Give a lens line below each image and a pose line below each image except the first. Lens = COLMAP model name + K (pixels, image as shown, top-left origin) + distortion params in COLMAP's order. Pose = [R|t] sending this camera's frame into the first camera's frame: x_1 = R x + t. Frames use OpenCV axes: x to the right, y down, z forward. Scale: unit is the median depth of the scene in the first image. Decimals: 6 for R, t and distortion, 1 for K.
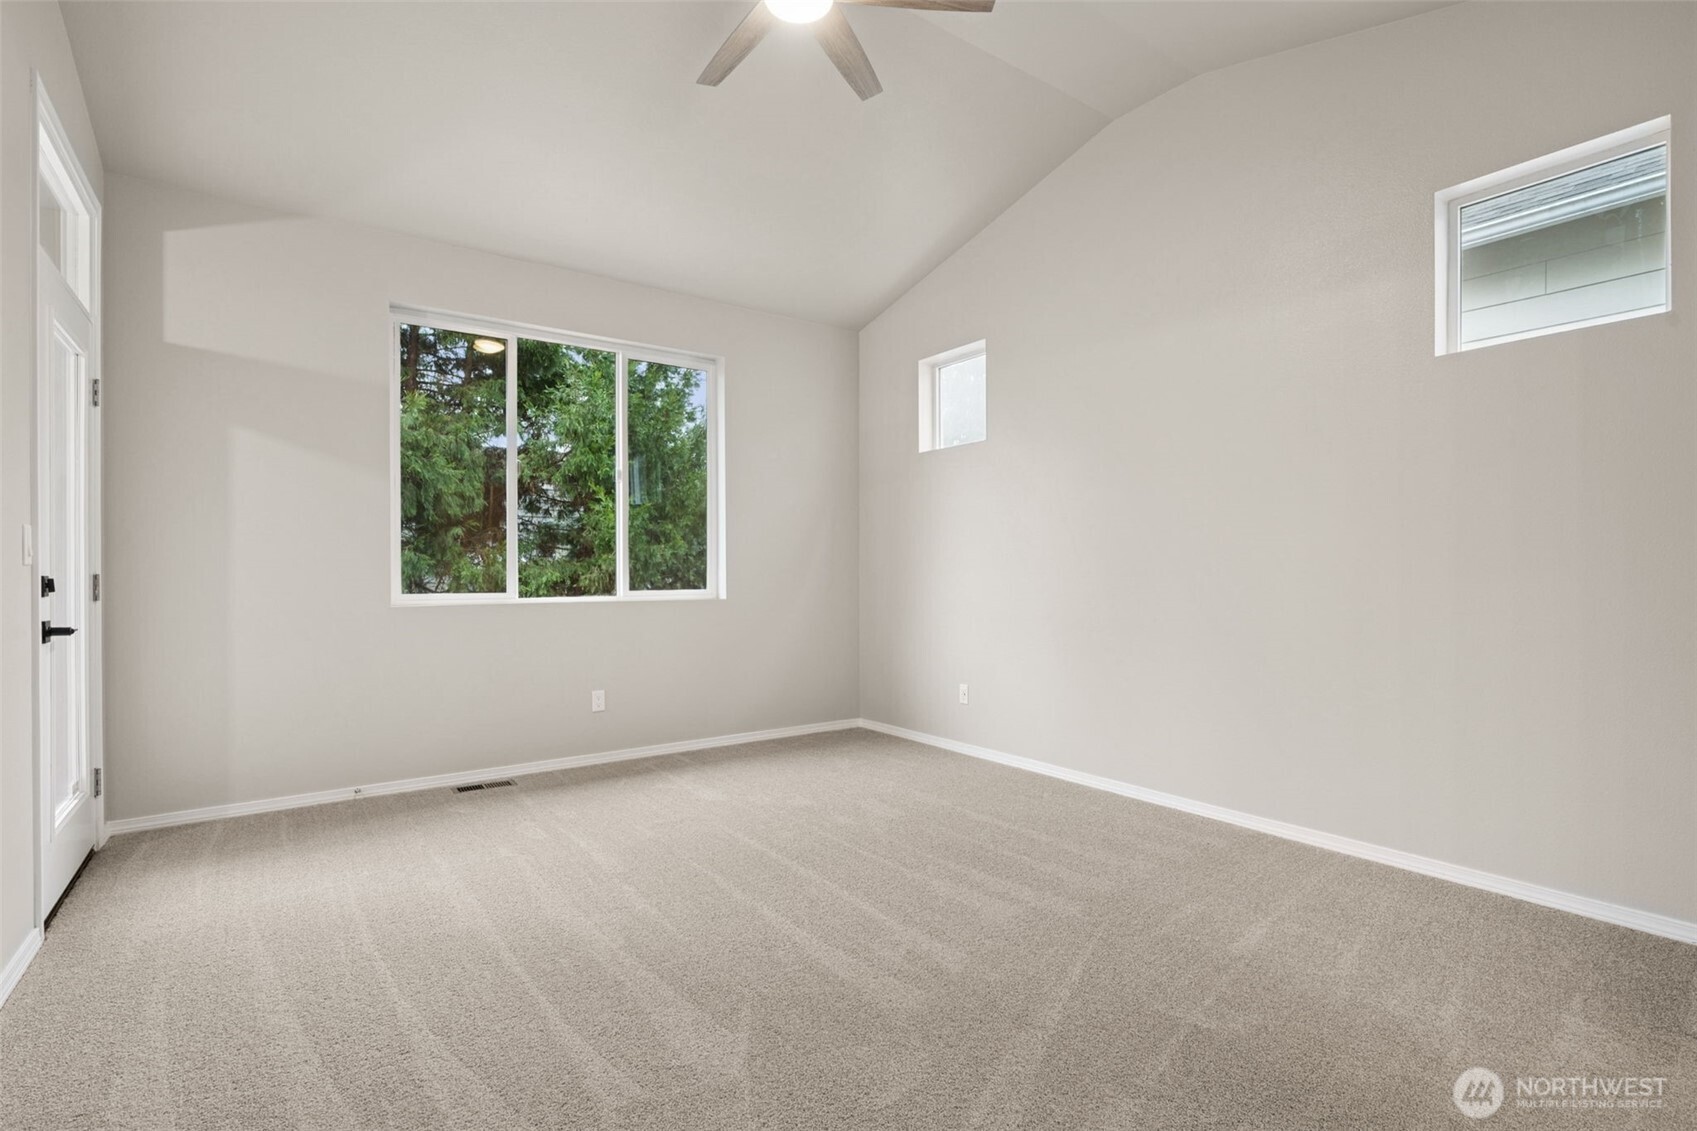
lens RADIAL K [[782.9, 0, 848.5], [0, 782.9, 565.5], [0, 0, 1]] dist [-0.000672, -0.000130]
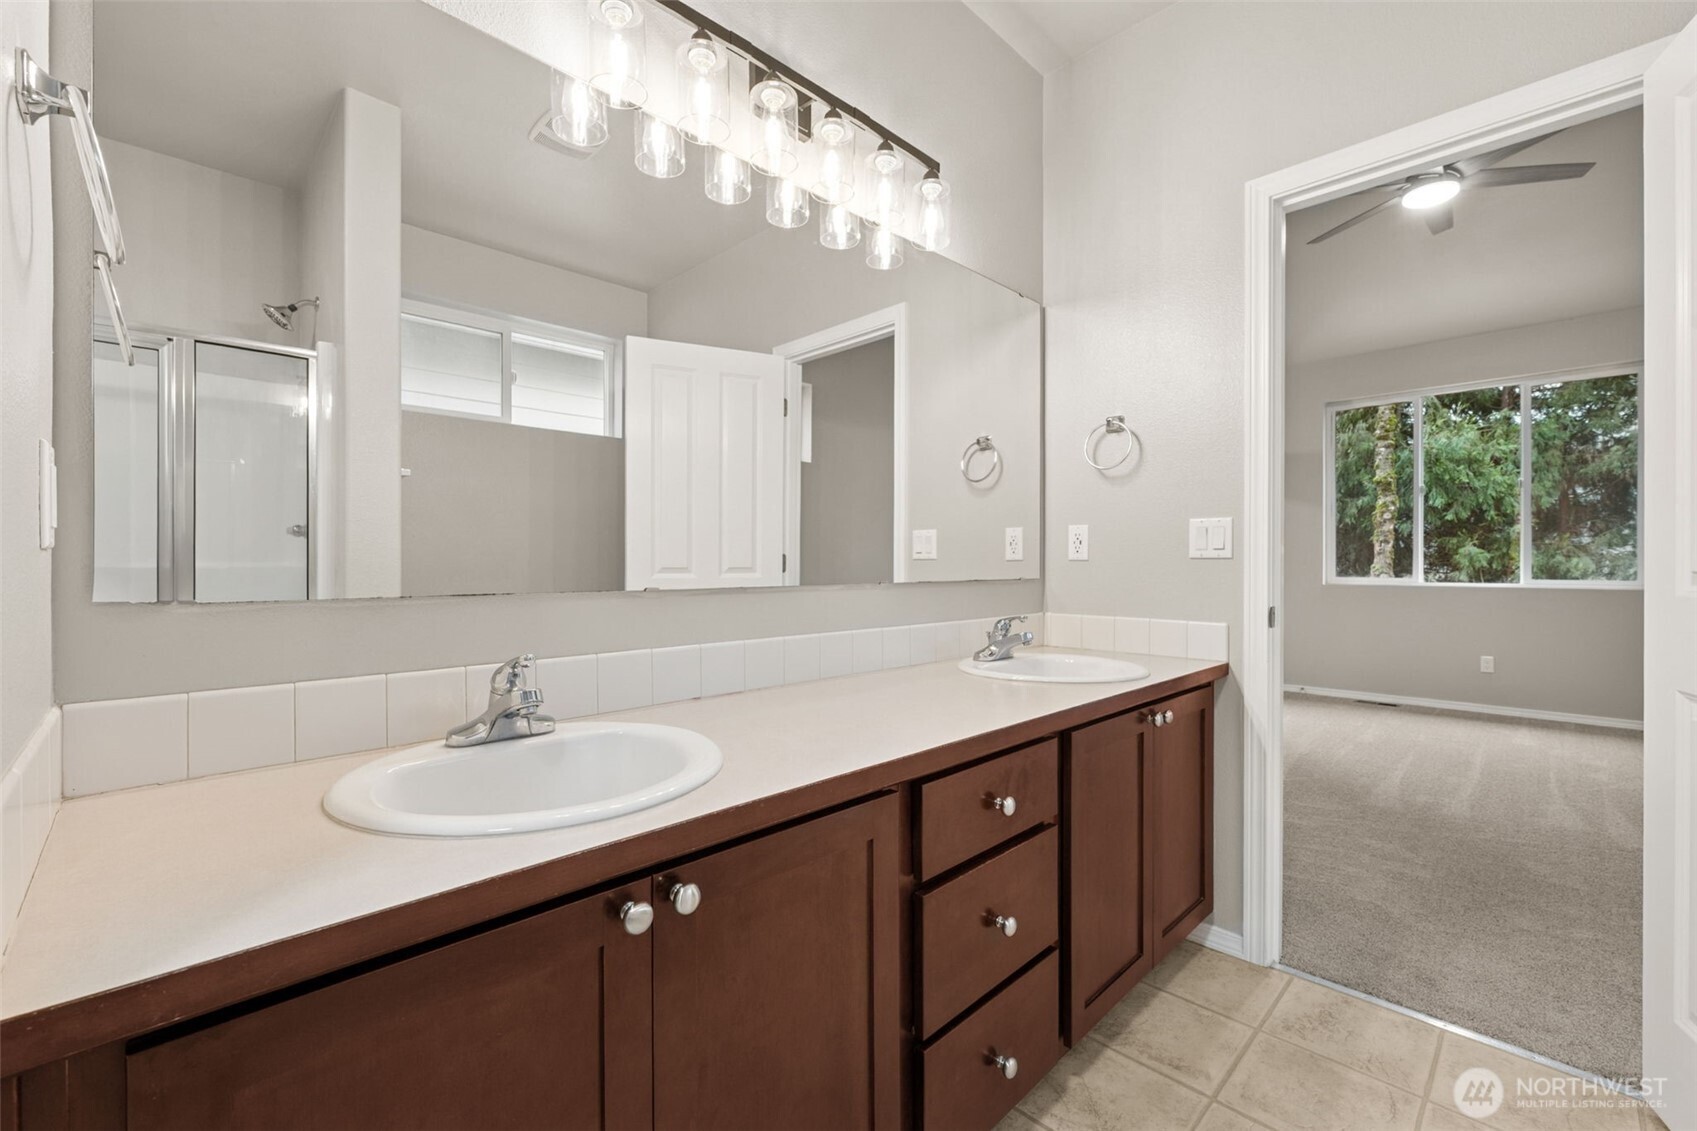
lens RADIAL K [[669.8, 0, 848.5], [0, 669.8, 565.5], [0, 0, 1]] dist [-0.001490, -0.000078]
pose [[0.127110, 0.006358, -0.991868, 0.716846], [0.006580, 0.999952, 0.007253, -0.003765], [0.991867, -0.007448, 0.127062, -0.202035]]
